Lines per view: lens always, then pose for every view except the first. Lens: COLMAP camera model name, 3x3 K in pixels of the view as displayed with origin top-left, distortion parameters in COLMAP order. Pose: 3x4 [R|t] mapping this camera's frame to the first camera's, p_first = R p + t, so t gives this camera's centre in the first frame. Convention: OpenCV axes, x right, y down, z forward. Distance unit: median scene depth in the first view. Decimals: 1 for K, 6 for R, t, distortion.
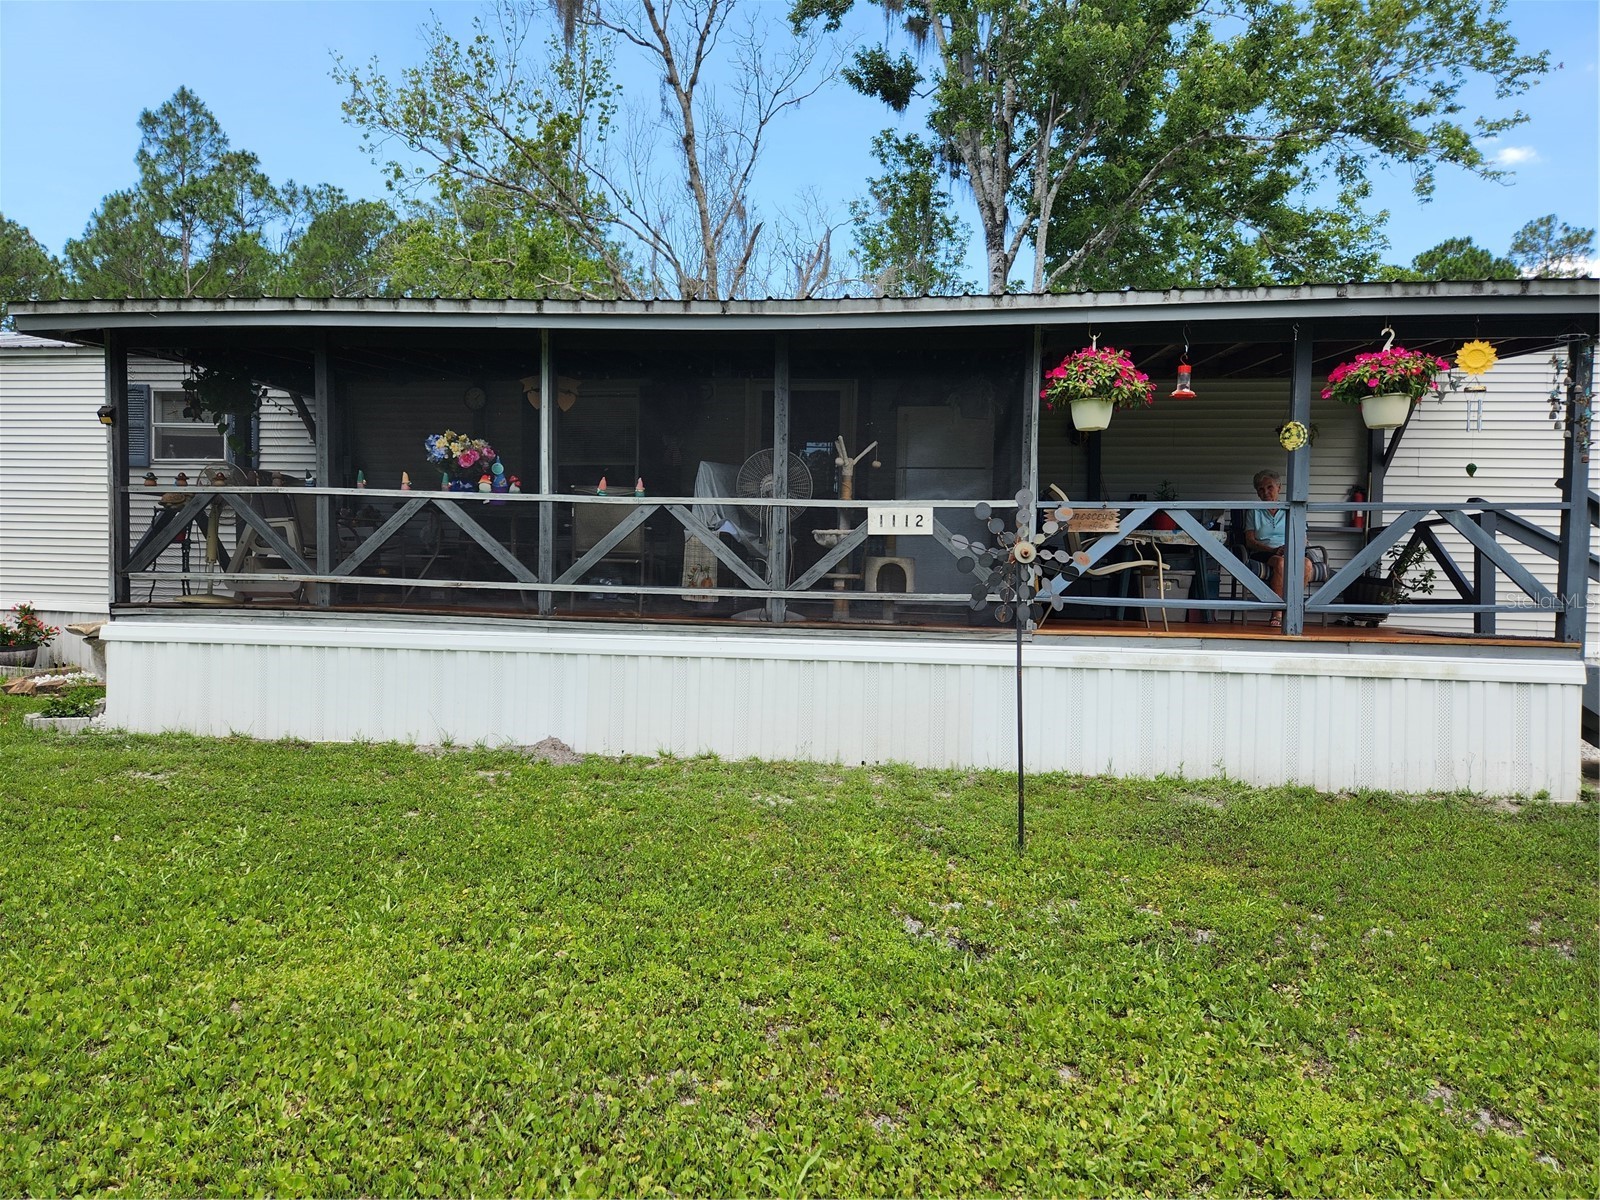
lens RADIAL K [[1079.8, 0, 791.3], [0, 1079.8, 622.2], [0, 0, 1]] dist [0.070230, -0.059753]
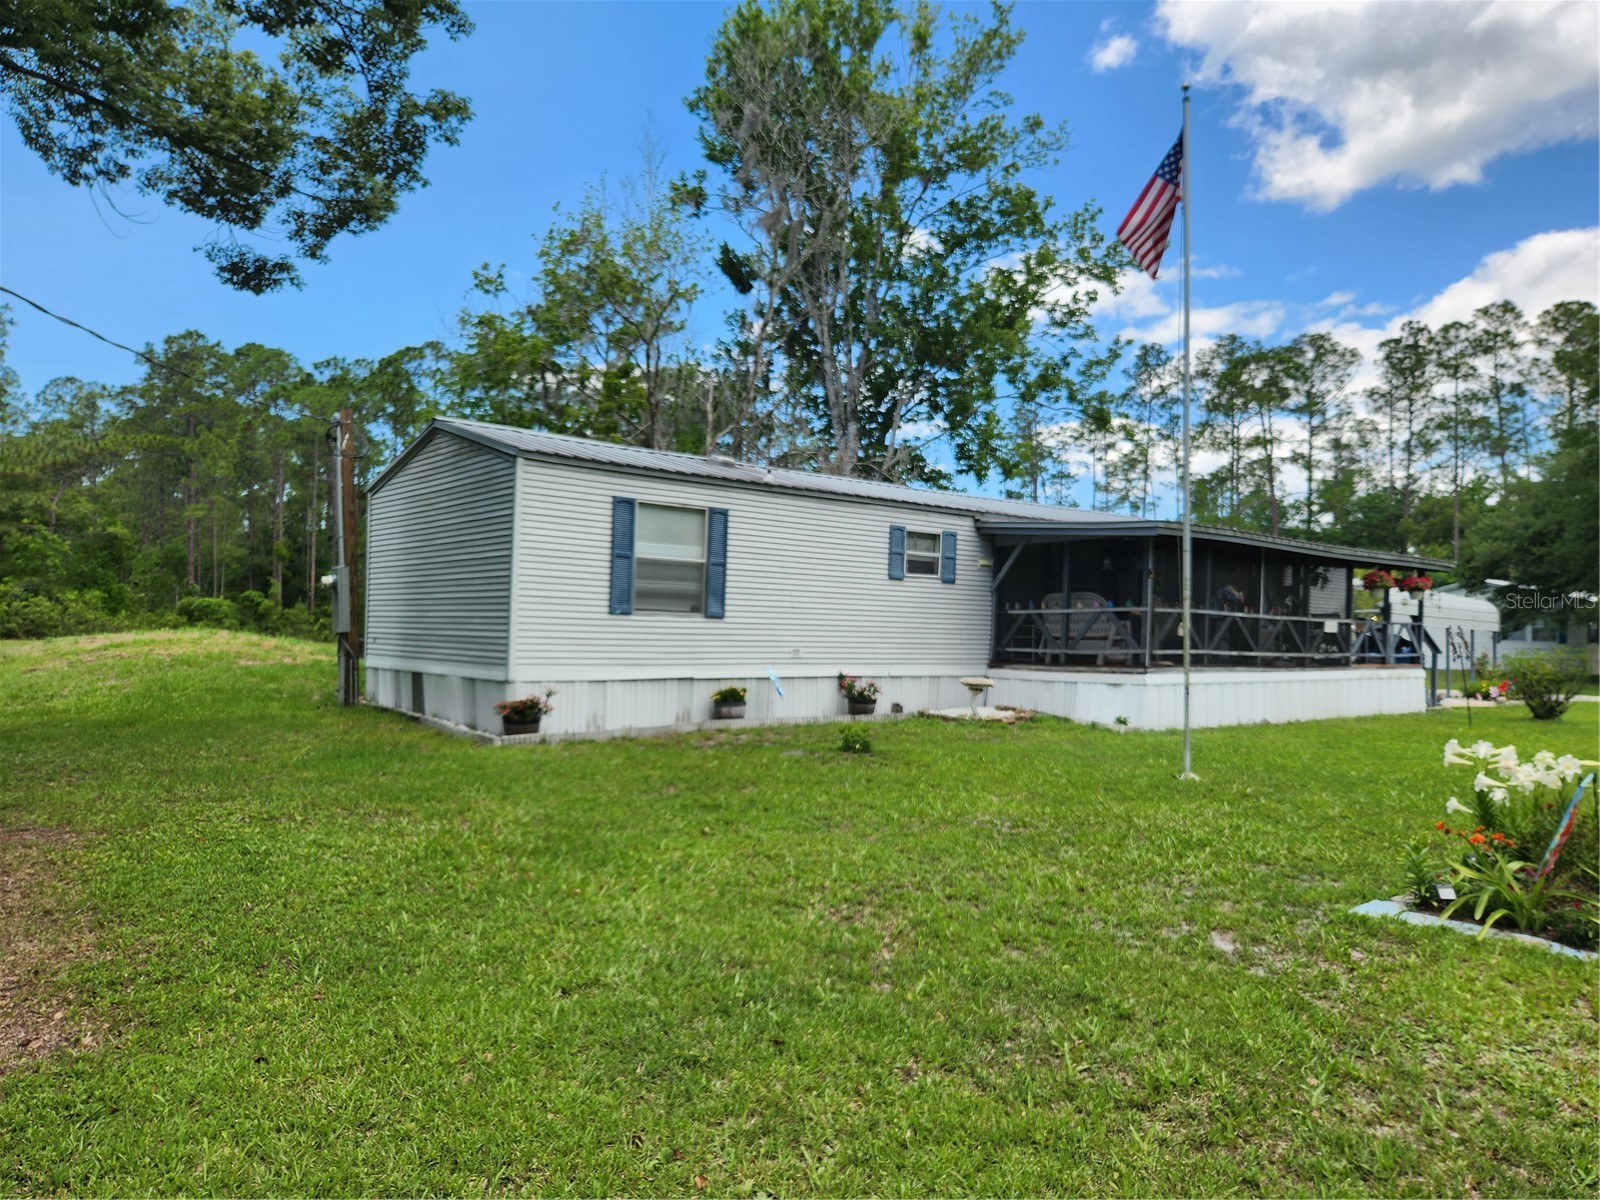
lens RADIAL K [[1079.8, 0, 791.3], [0, 1079.8, 622.2], [0, 0, 1]] dist [0.070230, -0.059753]
pose [[0.650829, 0.001059, 0.759224, -2.581617], [0.021652, 0.999566, -0.019955, -0.072998], [-0.758916, 0.029426, 0.650524, 0.215784]]
